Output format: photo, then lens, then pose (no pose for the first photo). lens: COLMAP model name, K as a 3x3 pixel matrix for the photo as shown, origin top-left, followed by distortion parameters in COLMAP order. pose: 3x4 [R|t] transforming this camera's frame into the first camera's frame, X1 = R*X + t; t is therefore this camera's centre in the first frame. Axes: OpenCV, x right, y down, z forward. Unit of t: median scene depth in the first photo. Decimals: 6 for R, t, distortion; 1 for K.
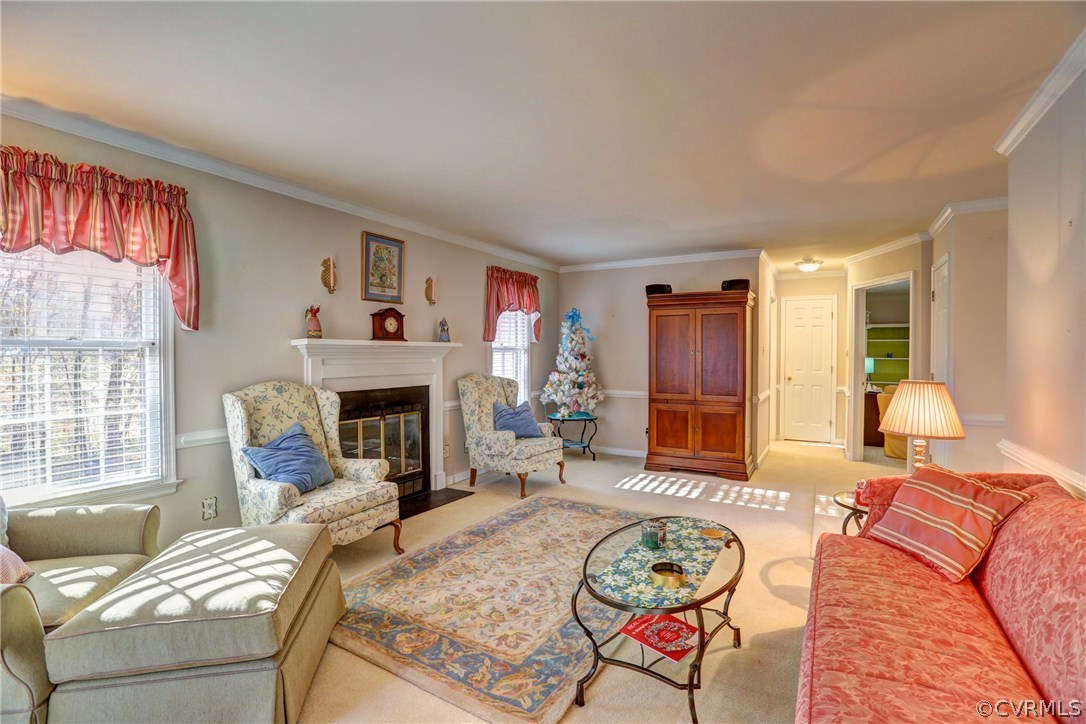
lens RADIAL K [[490.5, 0, 547.0], [0, 490.5, 359.9], [0, 0, 1]] dist [-0.045821, 0.014322]
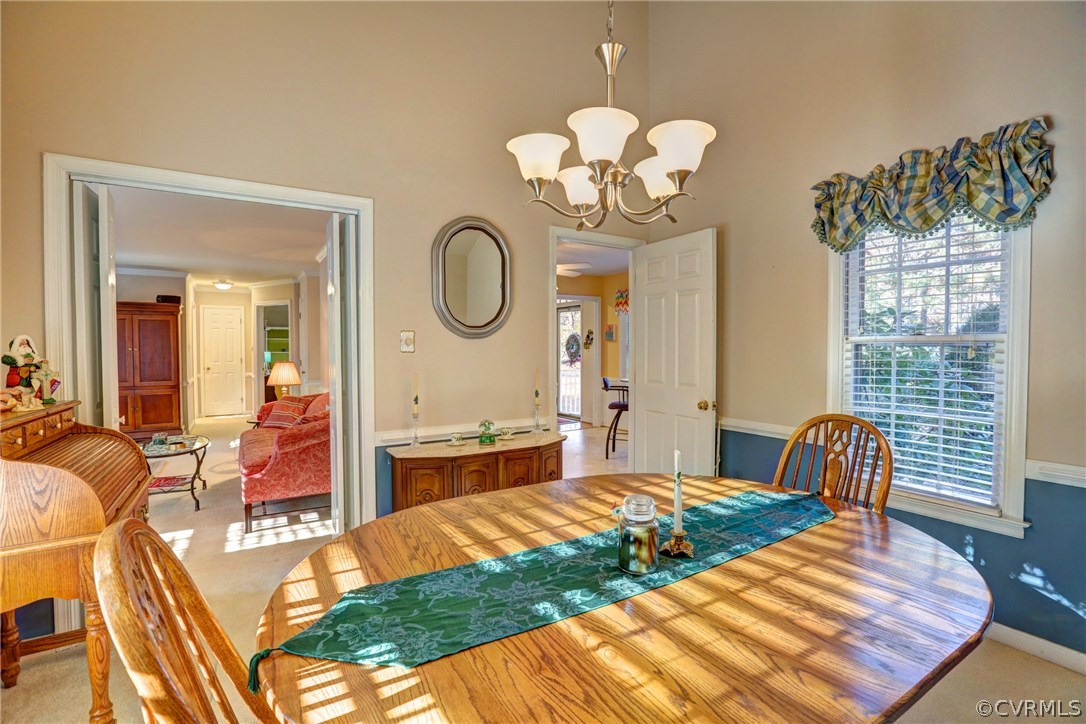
lens RADIAL K [[490.5, 0, 547.0], [0, 490.5, 359.9], [0, 0, 1]] dist [-0.045821, 0.014322]
pose [[0.453238, -0.023948, 0.891068, -0.320891], [0.015640, 0.999699, 0.018912, 0.006909], [-0.891252, 0.005364, 0.453476, -0.530586]]
